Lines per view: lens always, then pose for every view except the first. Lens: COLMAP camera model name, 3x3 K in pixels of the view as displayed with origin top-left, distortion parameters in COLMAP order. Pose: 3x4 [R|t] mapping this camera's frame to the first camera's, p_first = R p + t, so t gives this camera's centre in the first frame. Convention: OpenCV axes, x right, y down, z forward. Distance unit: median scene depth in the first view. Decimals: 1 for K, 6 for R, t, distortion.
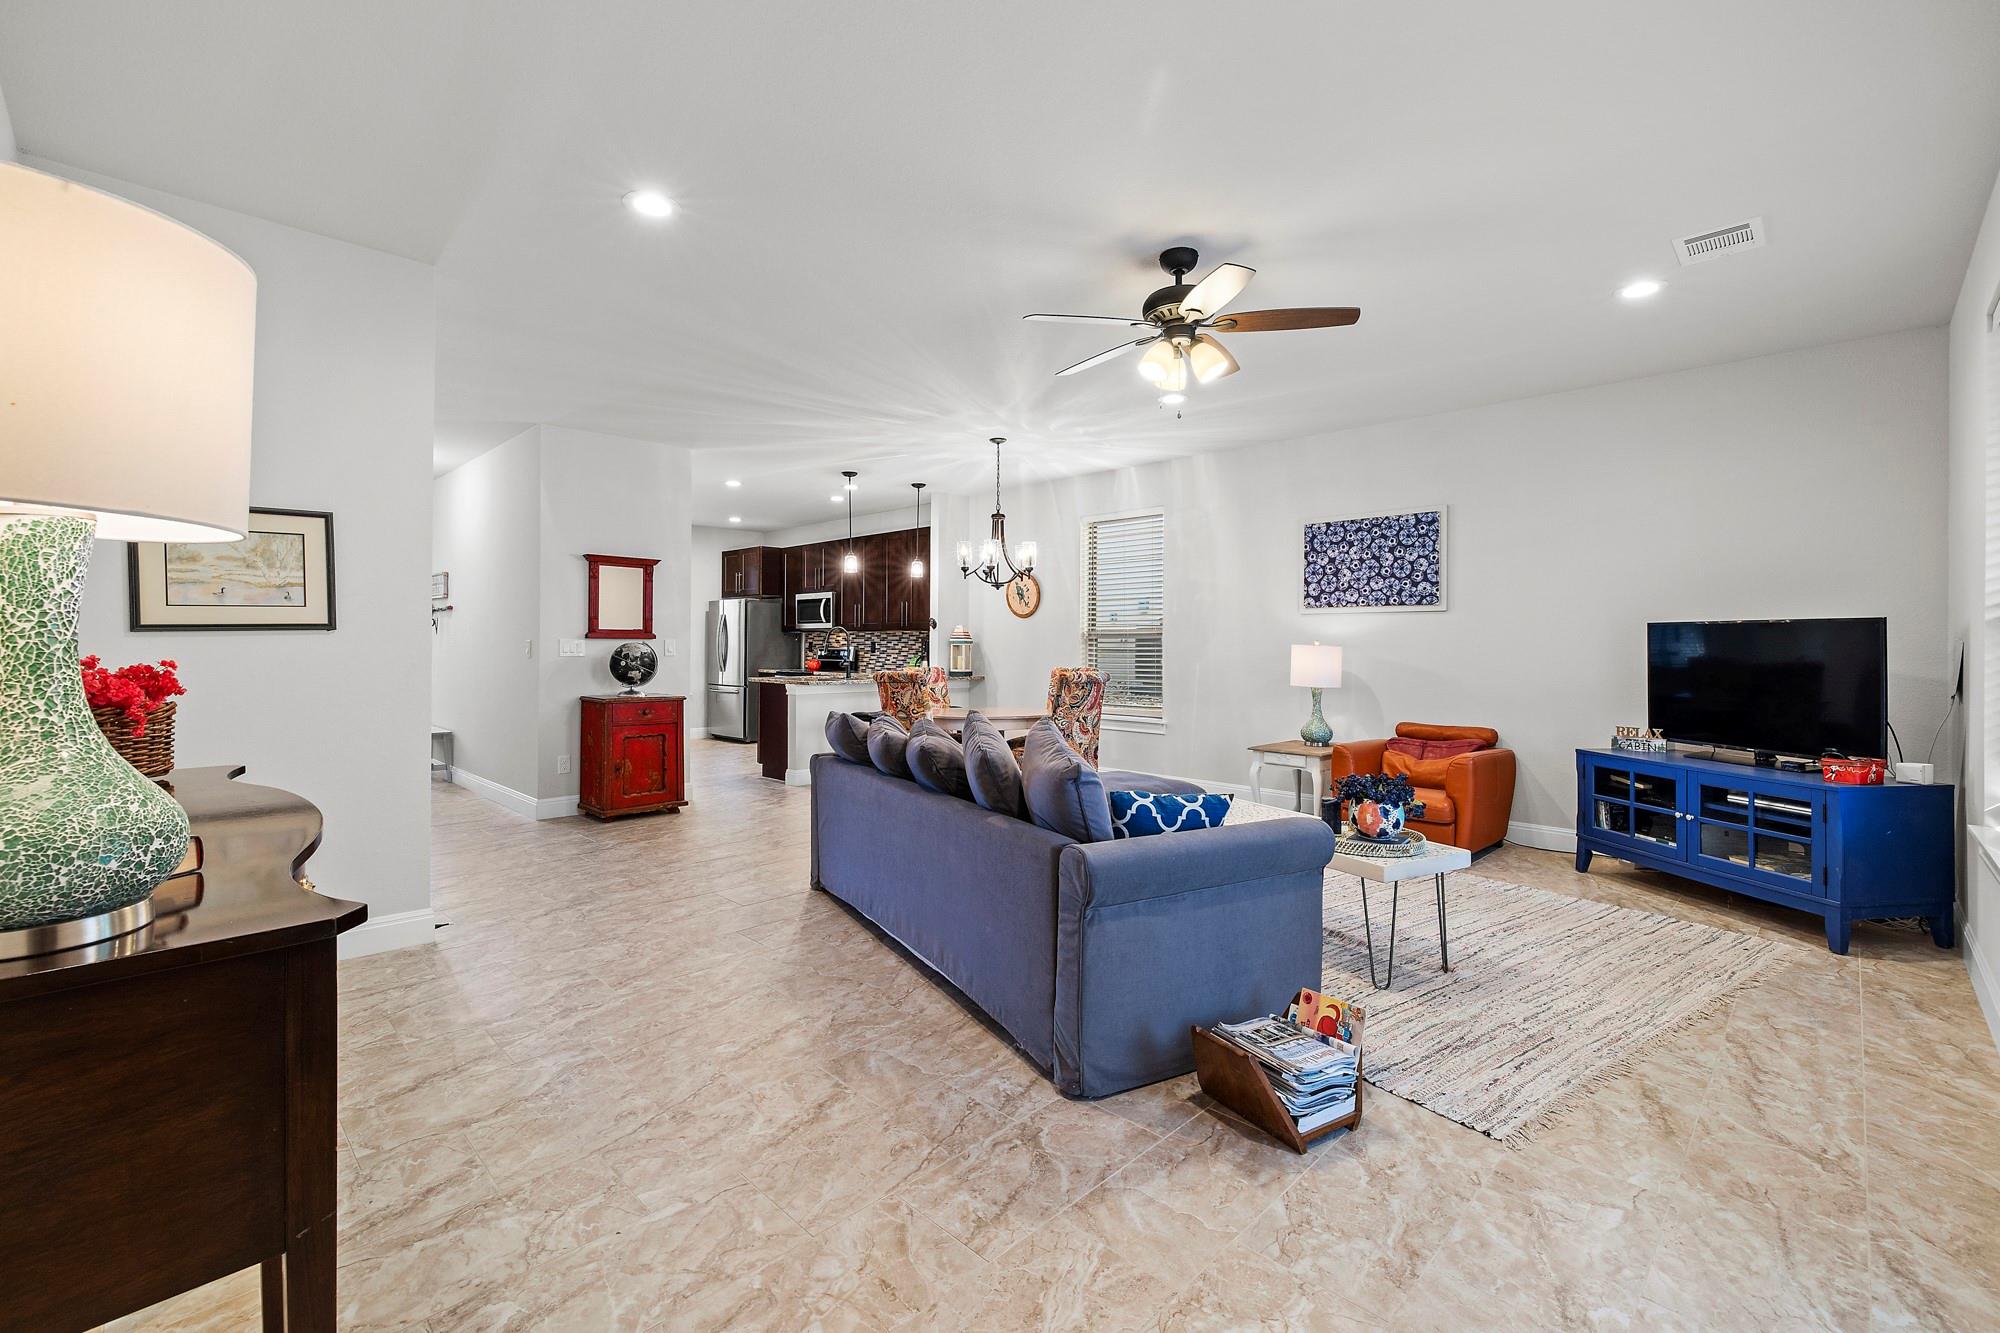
lens RADIAL K [[835.3, 0, 1021.2], [0, 835.3, 607.2], [0, 0, 1]] dist [0.000547, 0.000010]
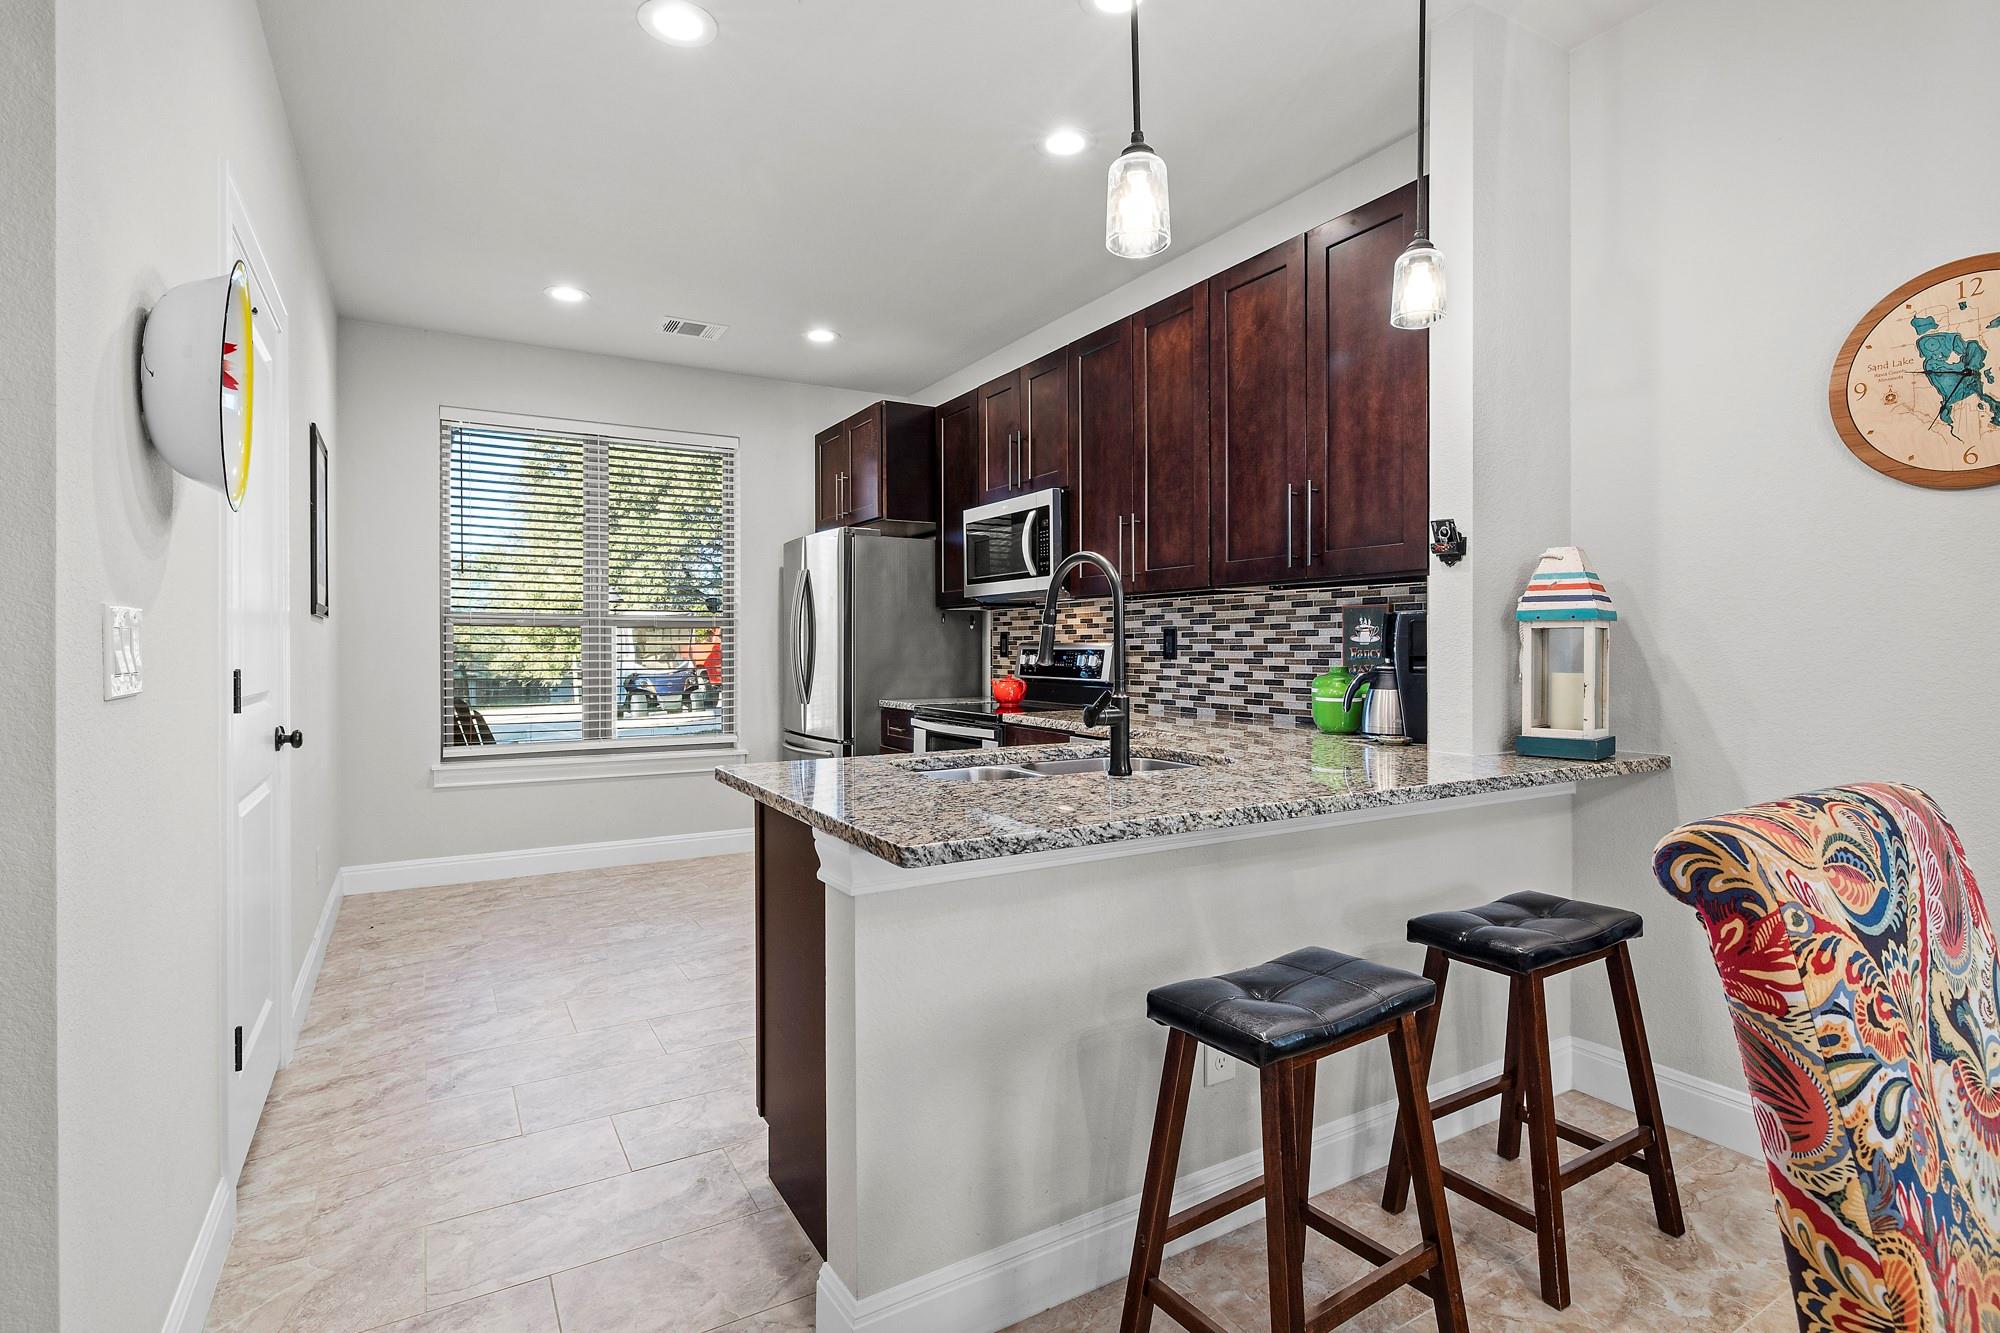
lens RADIAL K [[991.9, 0, 997.7], [0, 991.9, 657.4], [0, 0, 1]] dist [-0.000594, -0.000229]
pose [[0.959090, -0.001721, -0.283096, -0.129768], [0.017275, 0.998474, 0.052456, 0.031111], [0.282574, -0.055200, 0.957656, 0.586290]]
